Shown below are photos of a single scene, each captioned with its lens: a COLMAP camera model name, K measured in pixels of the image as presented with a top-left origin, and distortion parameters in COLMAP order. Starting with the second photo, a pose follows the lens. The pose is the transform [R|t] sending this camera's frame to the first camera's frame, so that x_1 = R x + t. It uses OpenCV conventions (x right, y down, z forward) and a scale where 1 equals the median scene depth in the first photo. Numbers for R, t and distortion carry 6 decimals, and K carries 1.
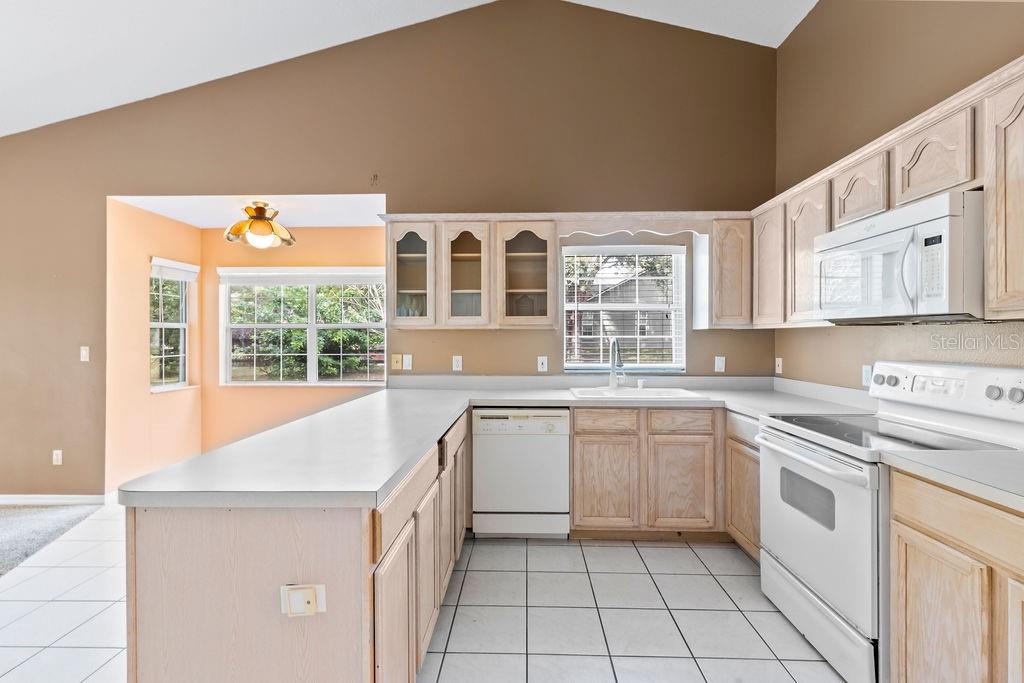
lens RADIAL K [[467.8, 0, 512.4], [0, 467.8, 339.5], [0, 0, 1]] dist [0.012339, -0.001100]
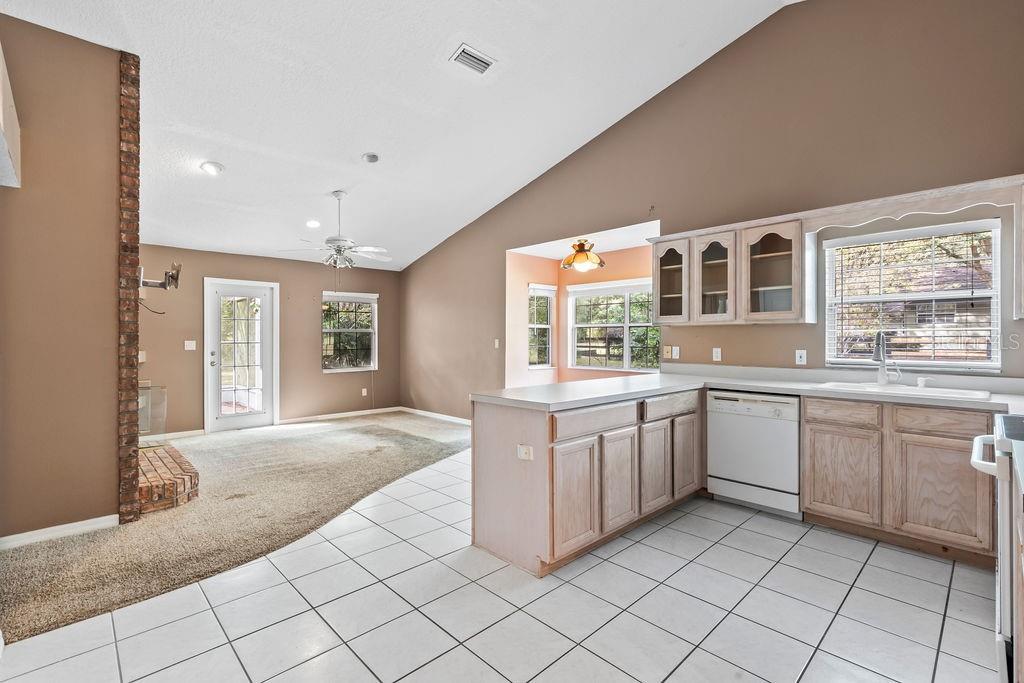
lens RADIAL K [[467.8, 0, 508.2], [0, 467.8, 338.8], [0, 0, 1]] dist [0.012339, -0.001100]
pose [[0.708738, 0.001654, -0.705470, 0.371951], [-0.003059, 0.999995, -0.000729, 0.016130], [0.705465, 0.002675, 0.708740, -0.208168]]
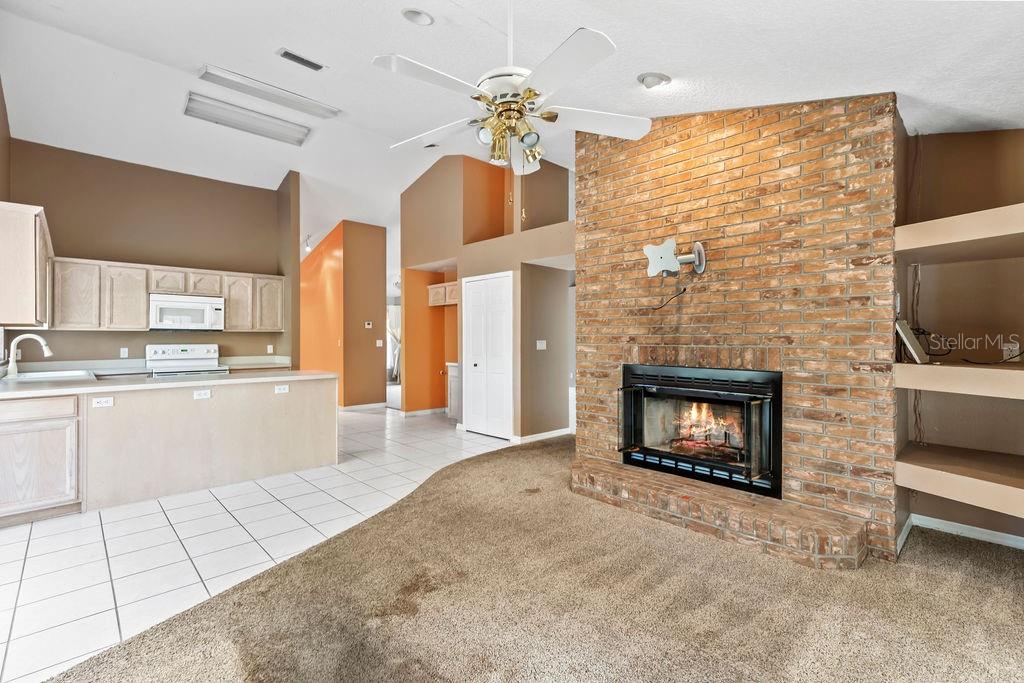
lens RADIAL K [[467.8, 0, 513.4], [0, 467.8, 338.1], [0, 0, 1]] dist [0.012339, -0.001100]
pose [[-0.720280, -0.002308, 0.693680, -1.693489], [0.003367, 0.999971, 0.006823, -0.002166], [-0.693675, 0.007250, -0.720251, 1.052041]]
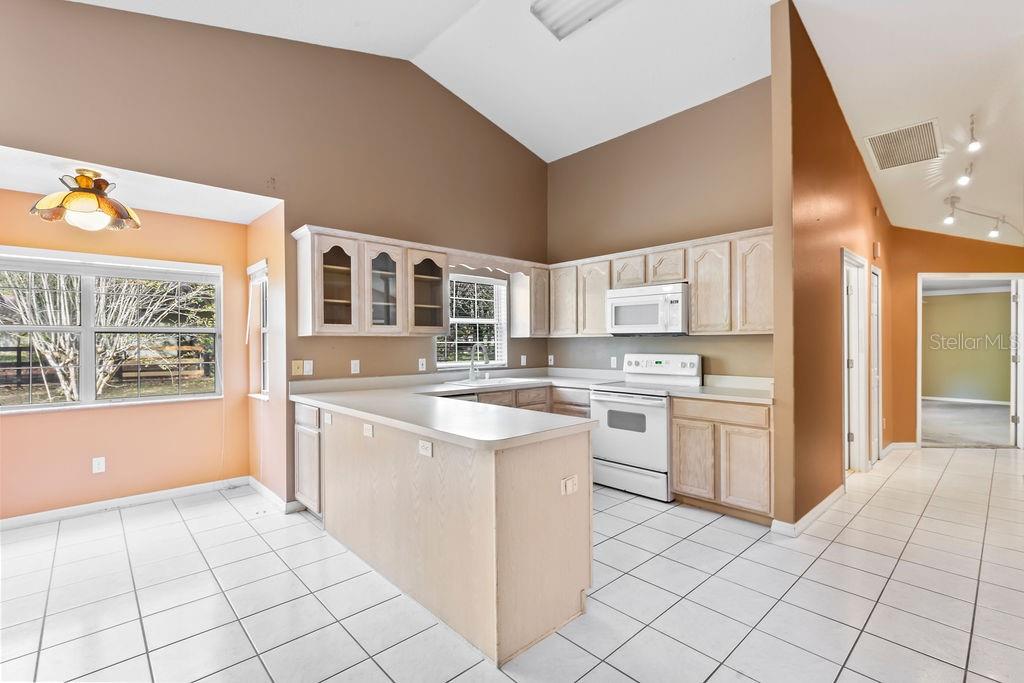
lens RADIAL K [[467.8, 0, 510.1], [0, 467.8, 343.6], [0, 0, 1]] dist [0.012339, -0.001100]
pose [[0.711521, -0.003152, 0.702658, -0.706784], [0.007300, 0.999969, -0.002906, 0.001845], [-0.702627, 0.007197, 0.711522, -0.052307]]
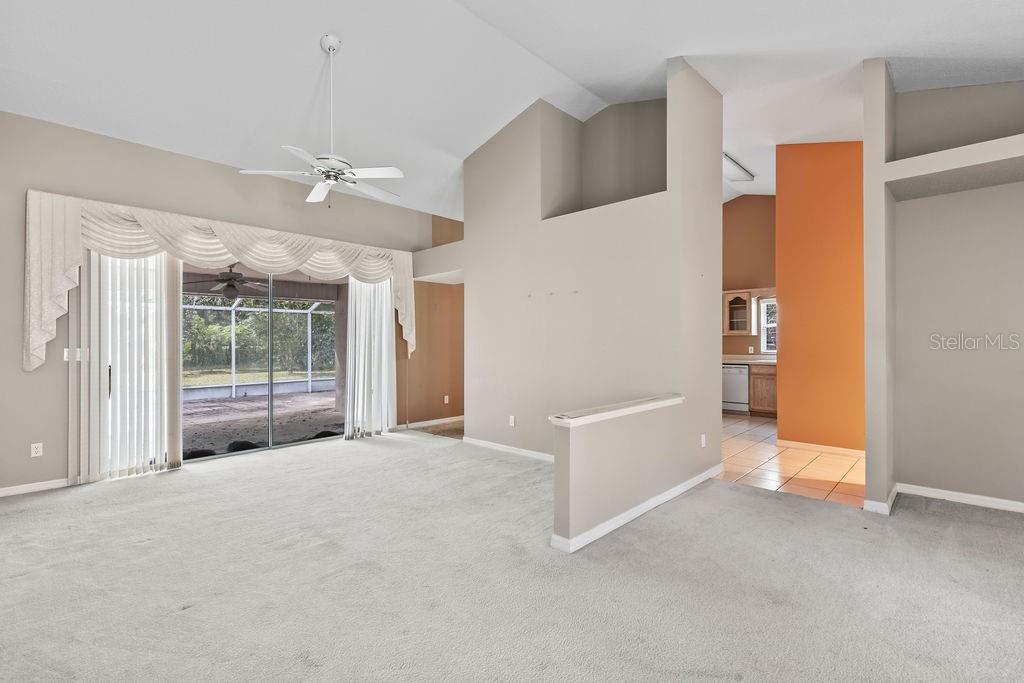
lens RADIAL K [[467.8, 0, 515.3], [0, 467.8, 342.0], [0, 0, 1]] dist [0.012339, -0.001100]
pose [[0.734769, -0.008833, -0.678260, 0.874526], [-0.002611, 0.999871, -0.015850, 0.057201], [0.678312, 0.013417, 0.734651, -1.702579]]
